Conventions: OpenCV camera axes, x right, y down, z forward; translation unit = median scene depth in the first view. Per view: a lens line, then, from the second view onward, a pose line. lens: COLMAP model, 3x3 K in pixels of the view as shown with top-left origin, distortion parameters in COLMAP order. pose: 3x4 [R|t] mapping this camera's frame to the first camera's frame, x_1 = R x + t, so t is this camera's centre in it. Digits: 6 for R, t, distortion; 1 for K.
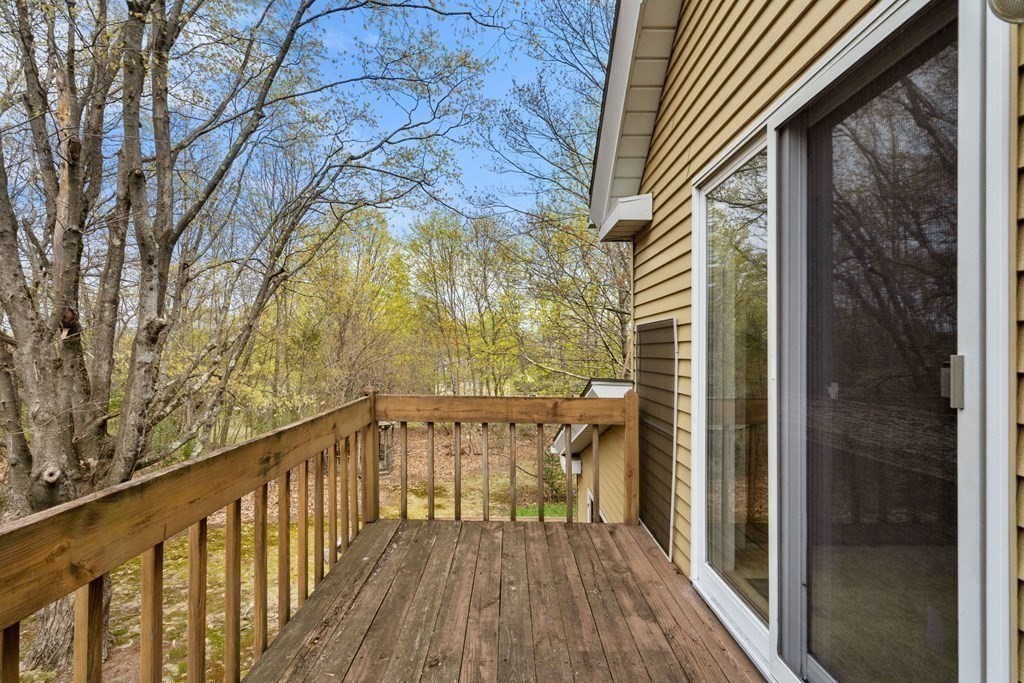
lens RADIAL K [[512.3, 0, 512.0], [0, 512.3, 341.5], [0, 0, 1]] dist [-0.000450, -0.000026]
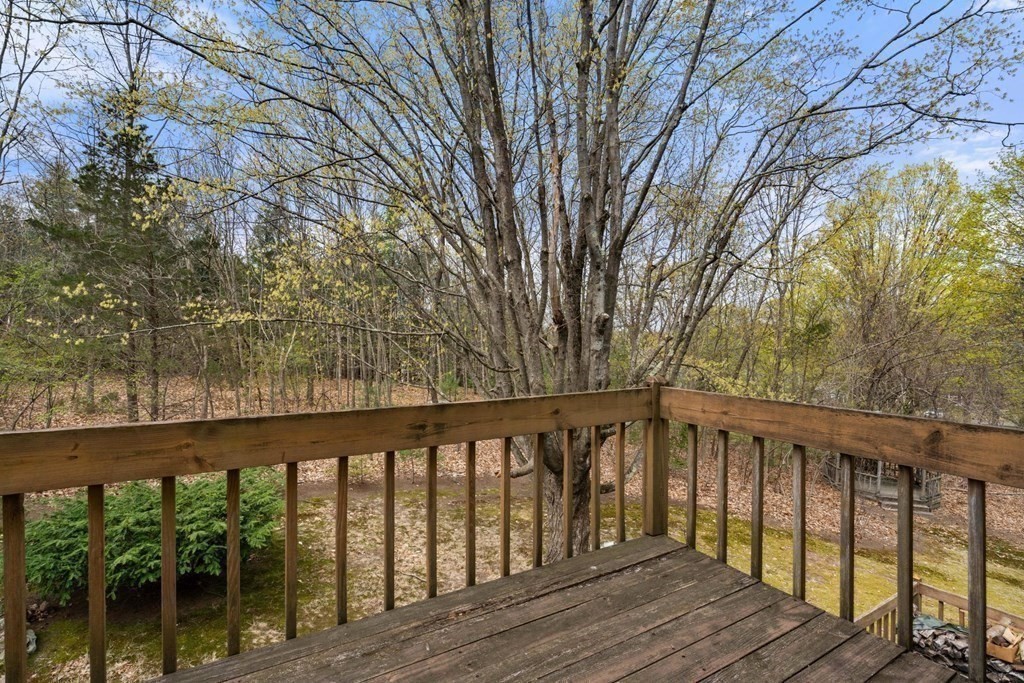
lens RADIAL K [[486.2, 0, 499.5], [0, 486.2, 345.8], [0, 0, 1]] dist [0.000117, 0.000140]
pose [[0.457263, 0.004432, -0.889320, 0.315957], [0.007616, 0.999931, 0.008899, 0.027221], [0.889299, -0.010842, 0.457198, 0.392517]]
